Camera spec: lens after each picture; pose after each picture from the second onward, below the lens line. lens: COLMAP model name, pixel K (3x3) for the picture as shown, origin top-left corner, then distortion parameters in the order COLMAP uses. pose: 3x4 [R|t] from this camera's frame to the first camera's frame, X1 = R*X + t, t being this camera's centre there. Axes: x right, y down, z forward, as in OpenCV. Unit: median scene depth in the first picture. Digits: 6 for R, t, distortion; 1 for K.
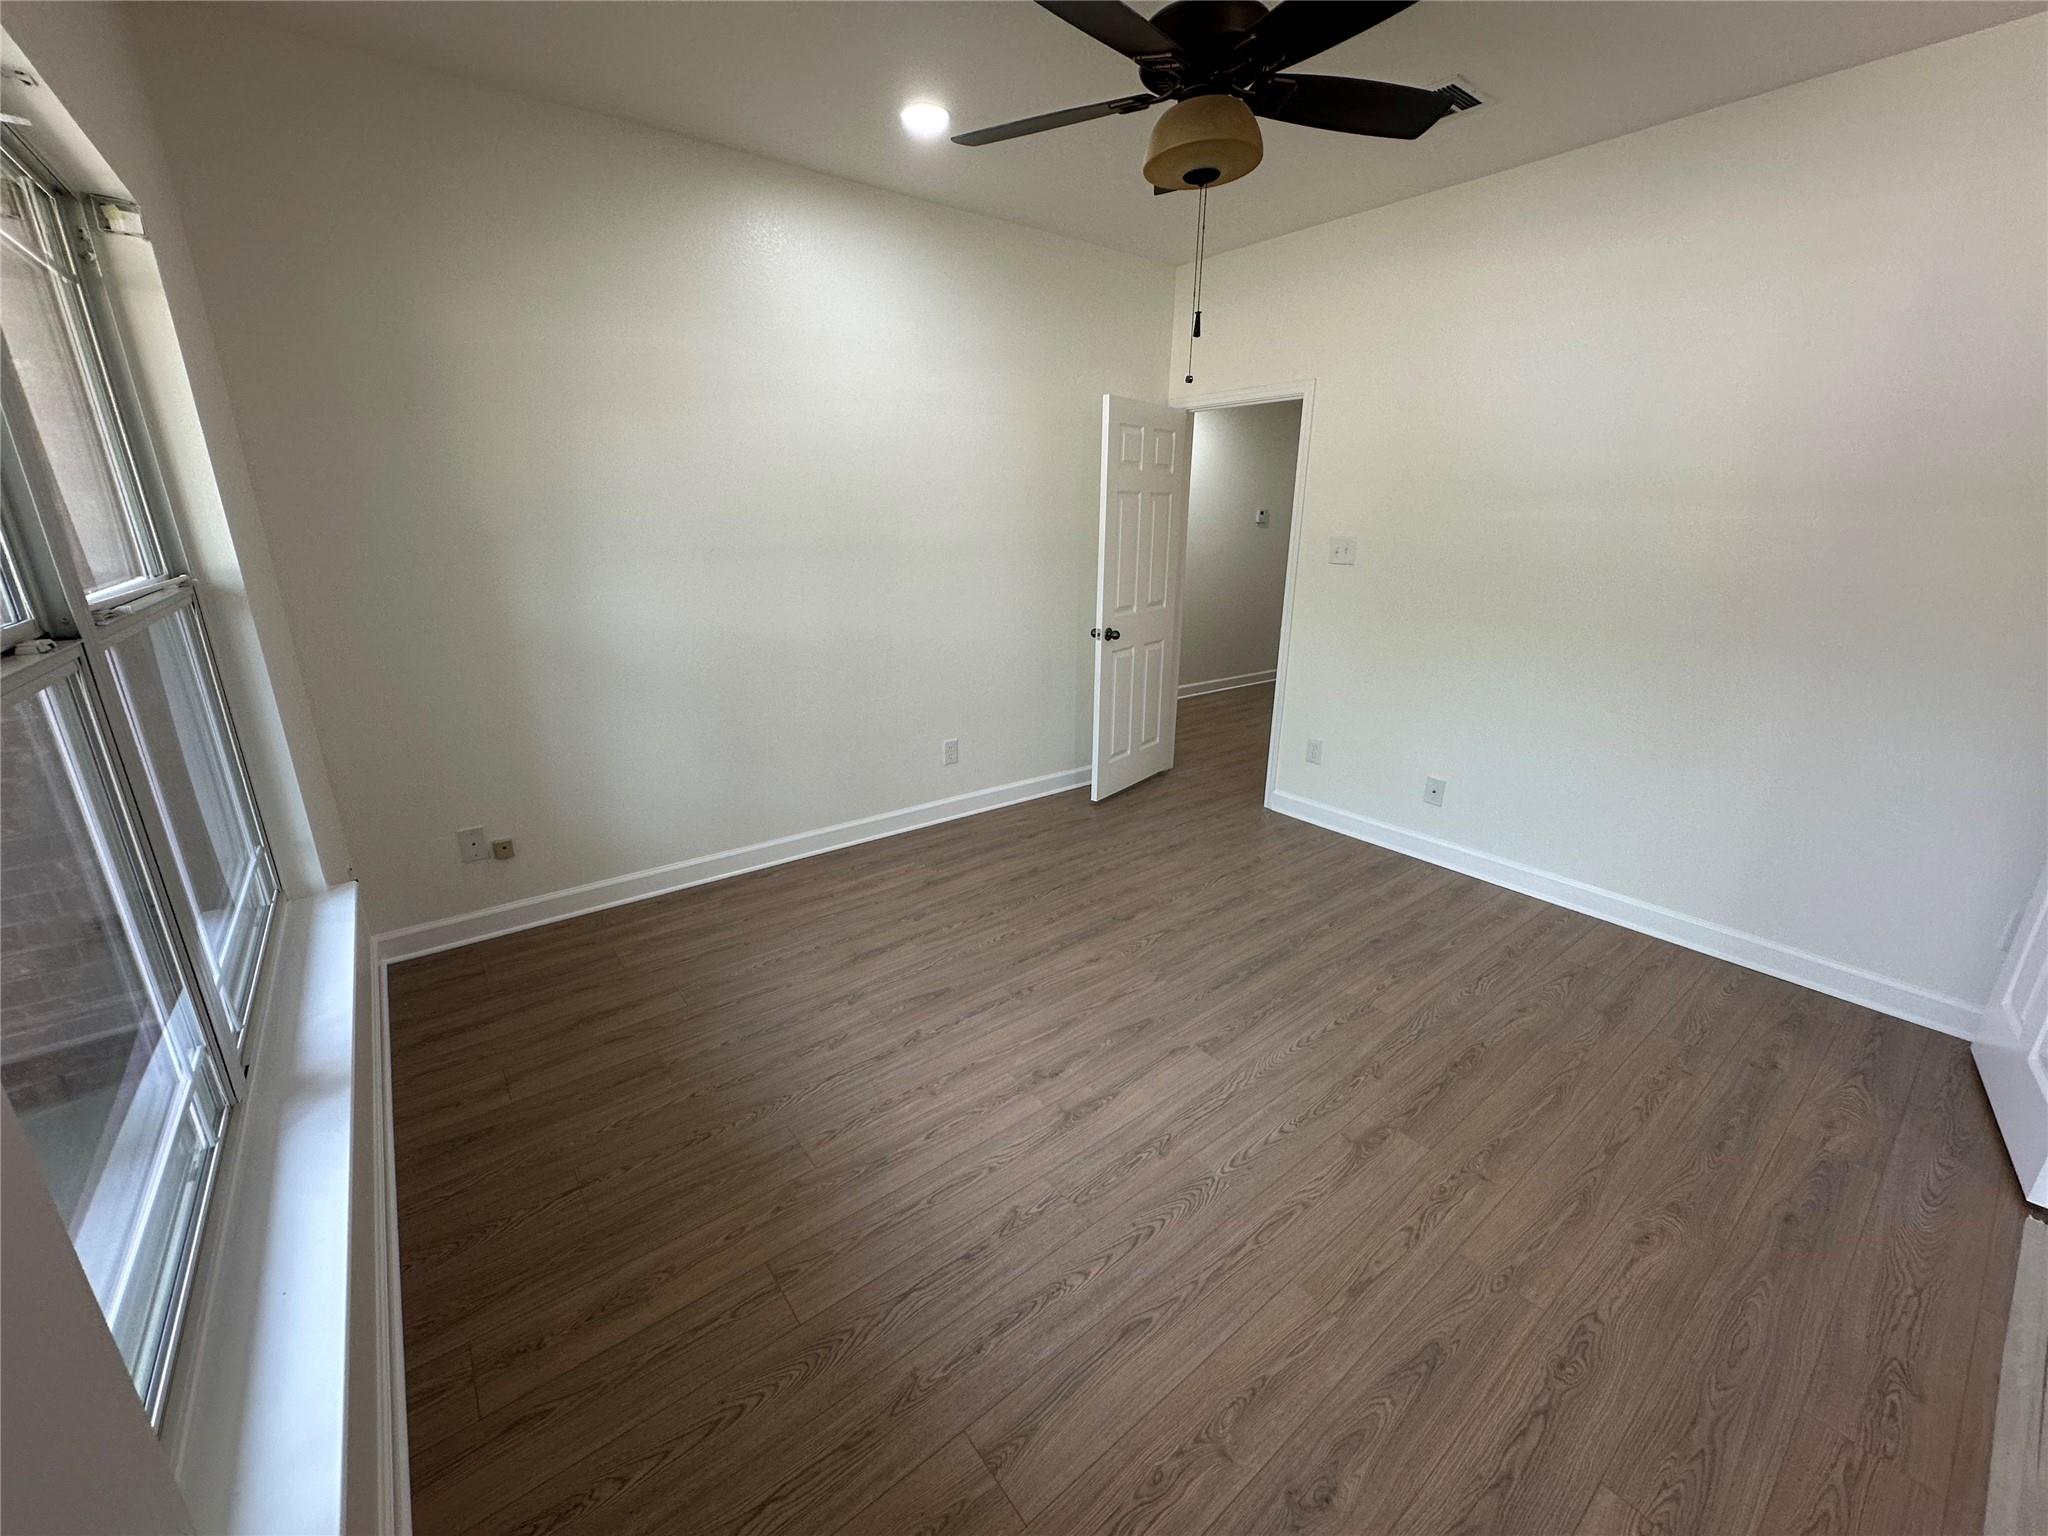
lens RADIAL K [[817.1, 0, 1020.6], [0, 817.1, 763.4], [0, 0, 1]] dist [-0.001695, 0.000957]
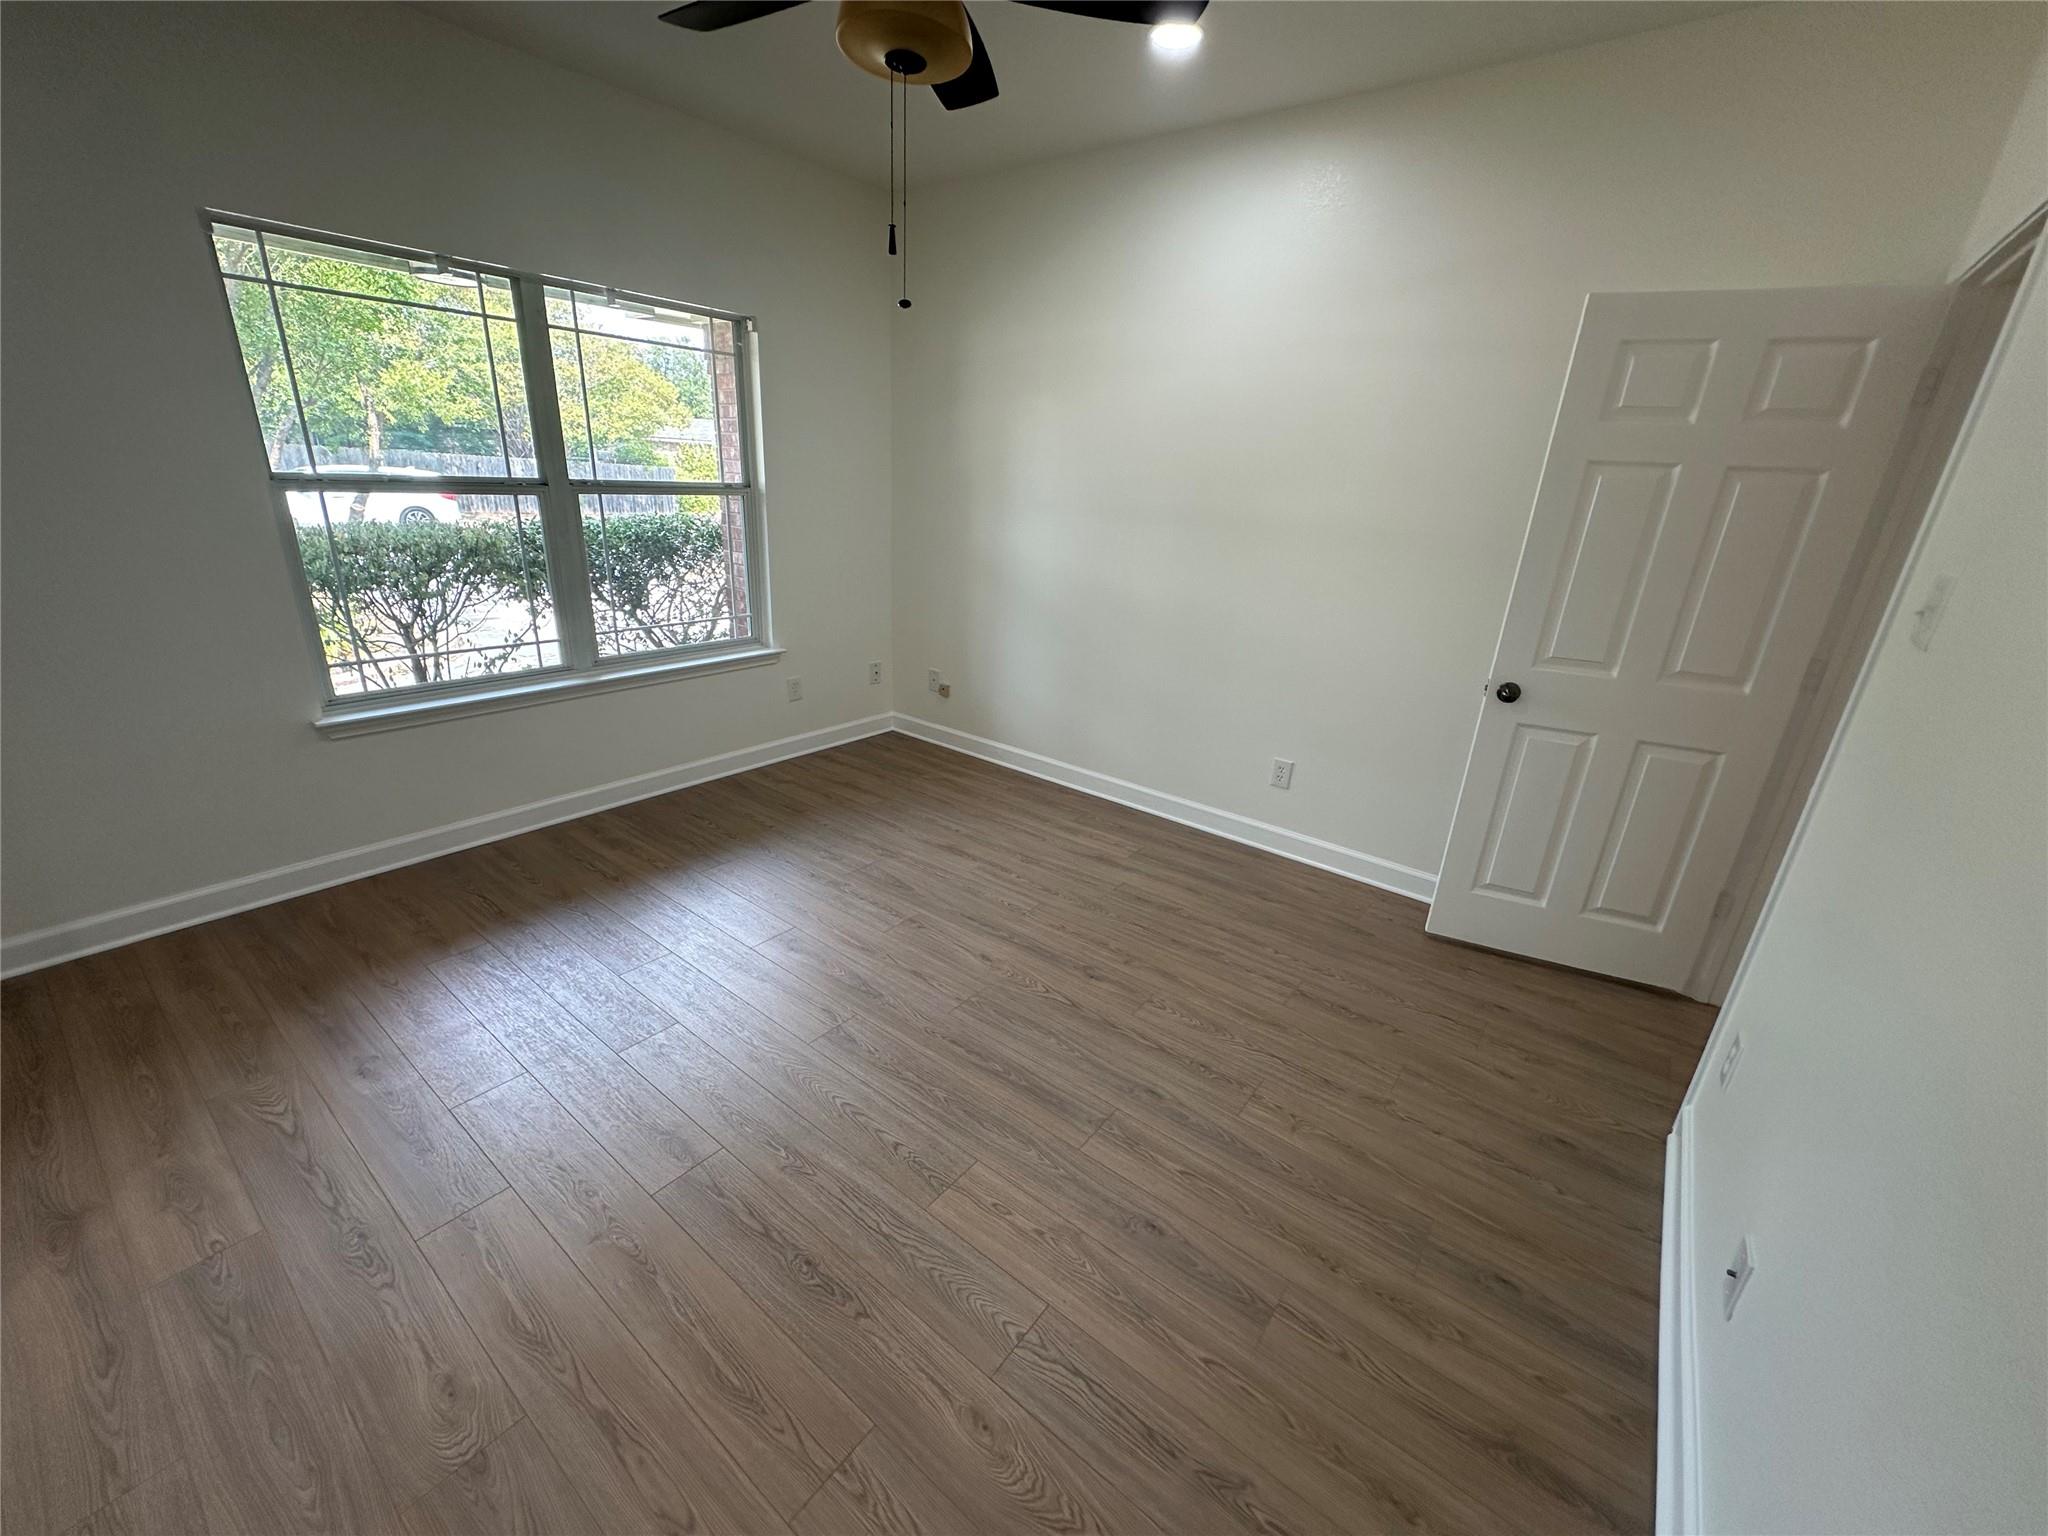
lens RADIAL K [[817.1, 0, 1025.2], [0, 817.1, 766.1], [0, 0, 1]] dist [-0.001695, 0.000957]
pose [[0.244727, 0.336560, -0.909305, 0.862081], [-0.333247, 0.909887, 0.247086, -0.198202], [0.910525, 0.242555, 0.334831, 0.674242]]
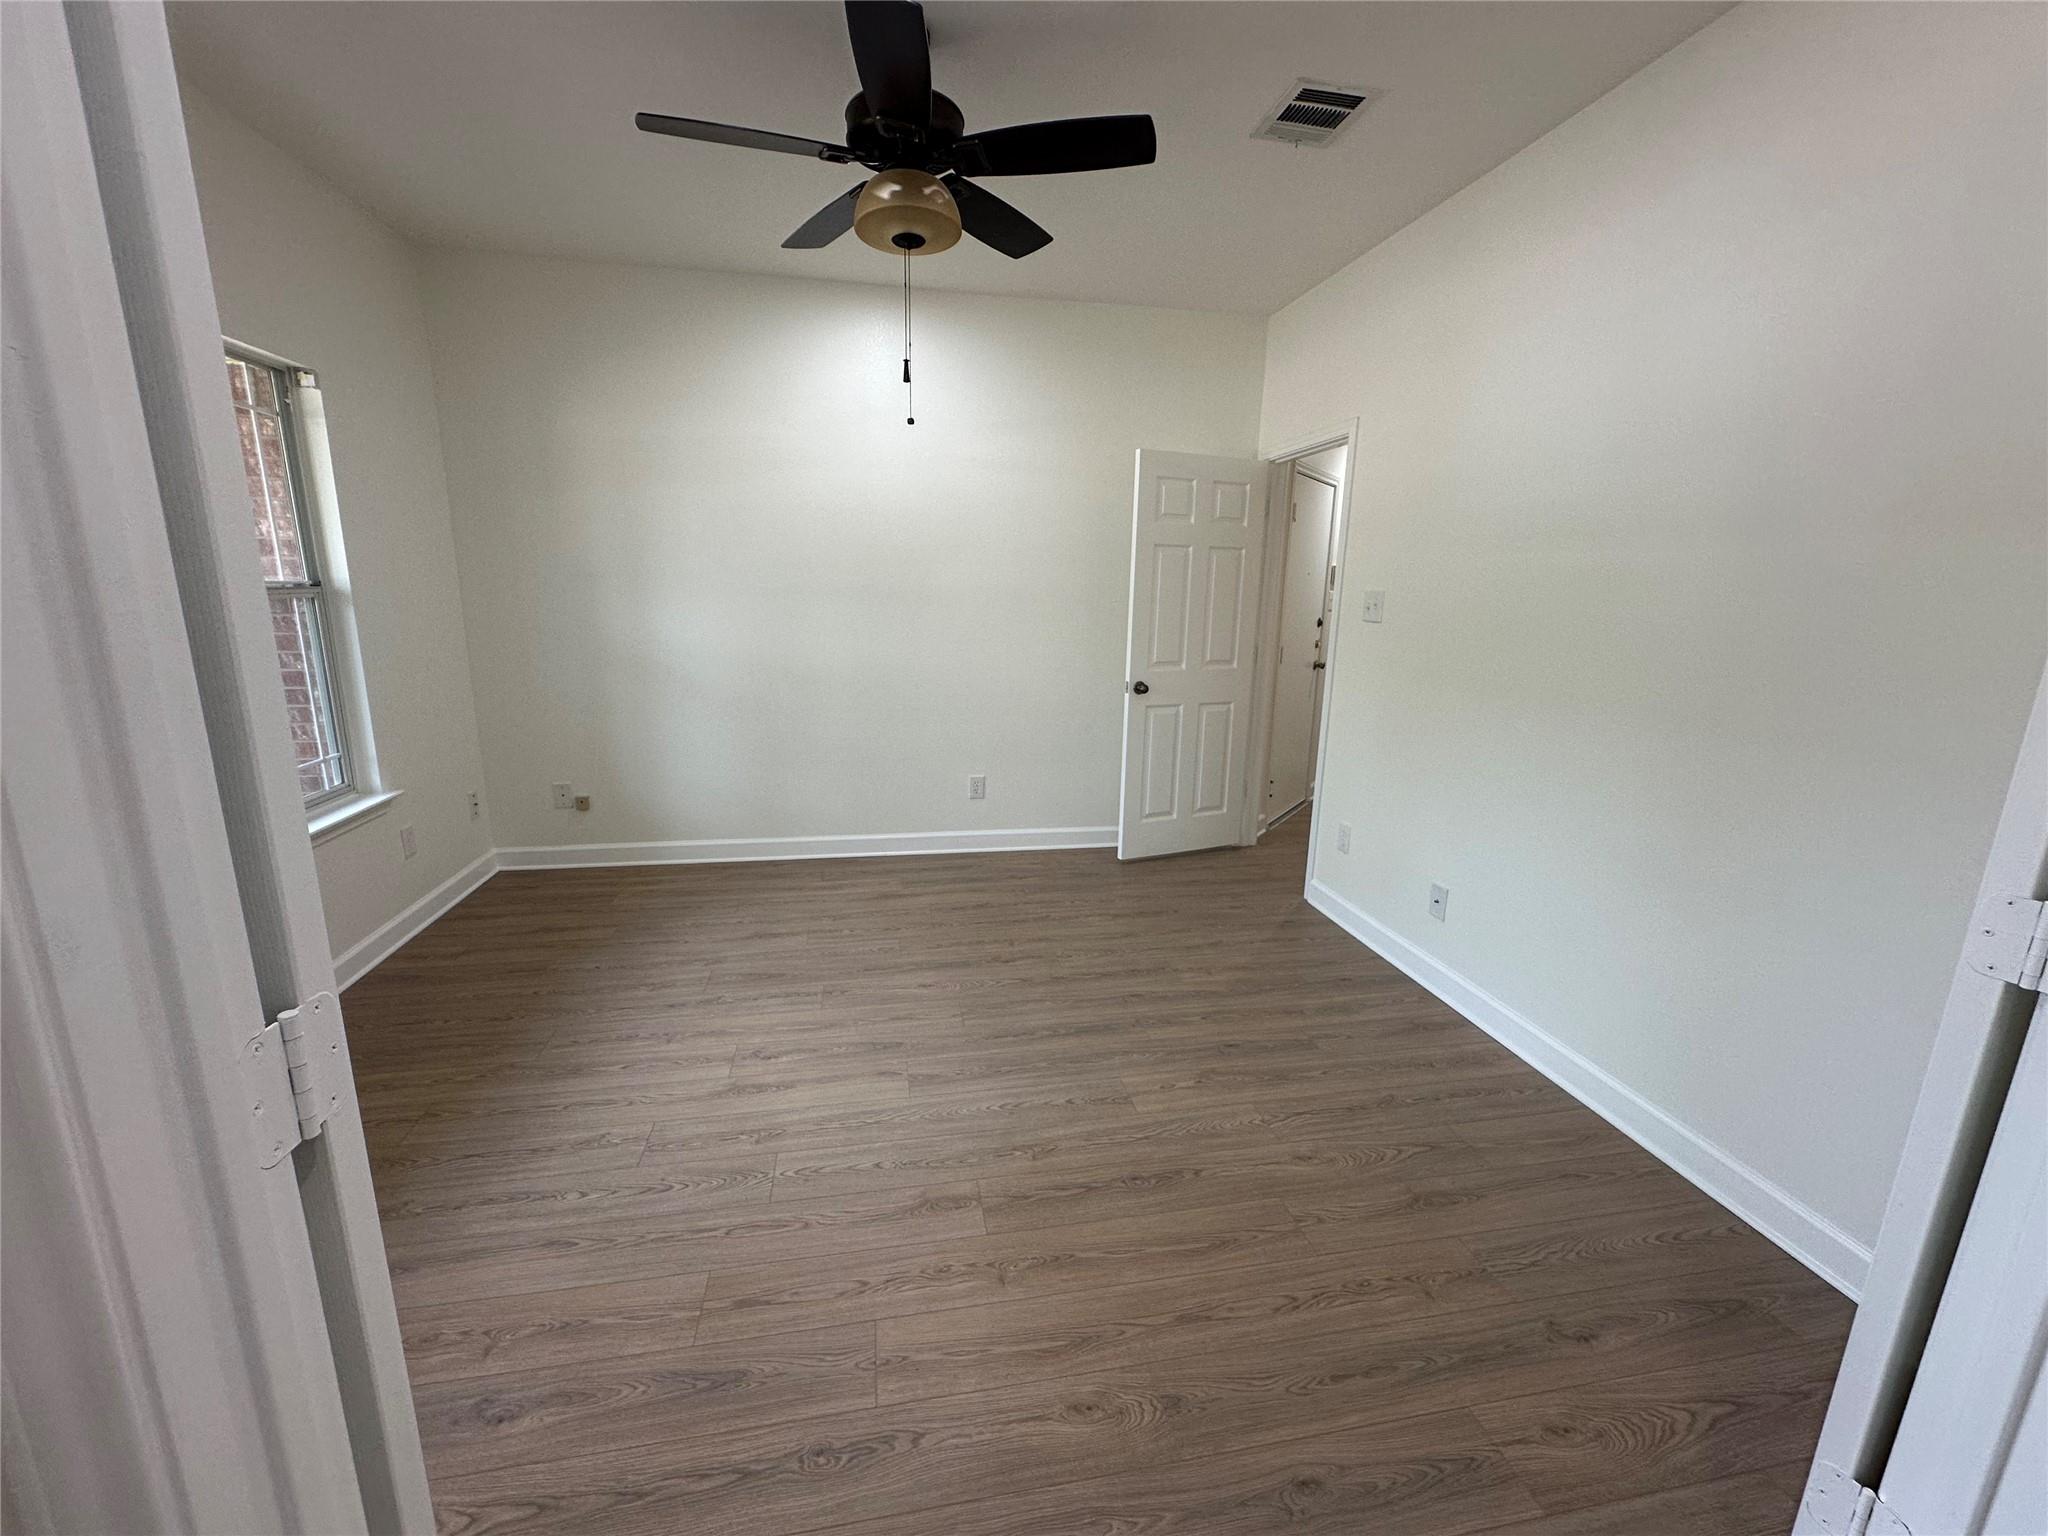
lens RADIAL K [[817.1, 0, 1020.7], [0, 817.1, 766.3], [0, 0, 1]] dist [-0.001695, 0.000957]
pose [[0.886424, 0.110713, -0.449439, 0.616738], [-0.148621, 0.987638, -0.049833, 0.005065], [0.438366, 0.110970, 0.891920, 0.114469]]
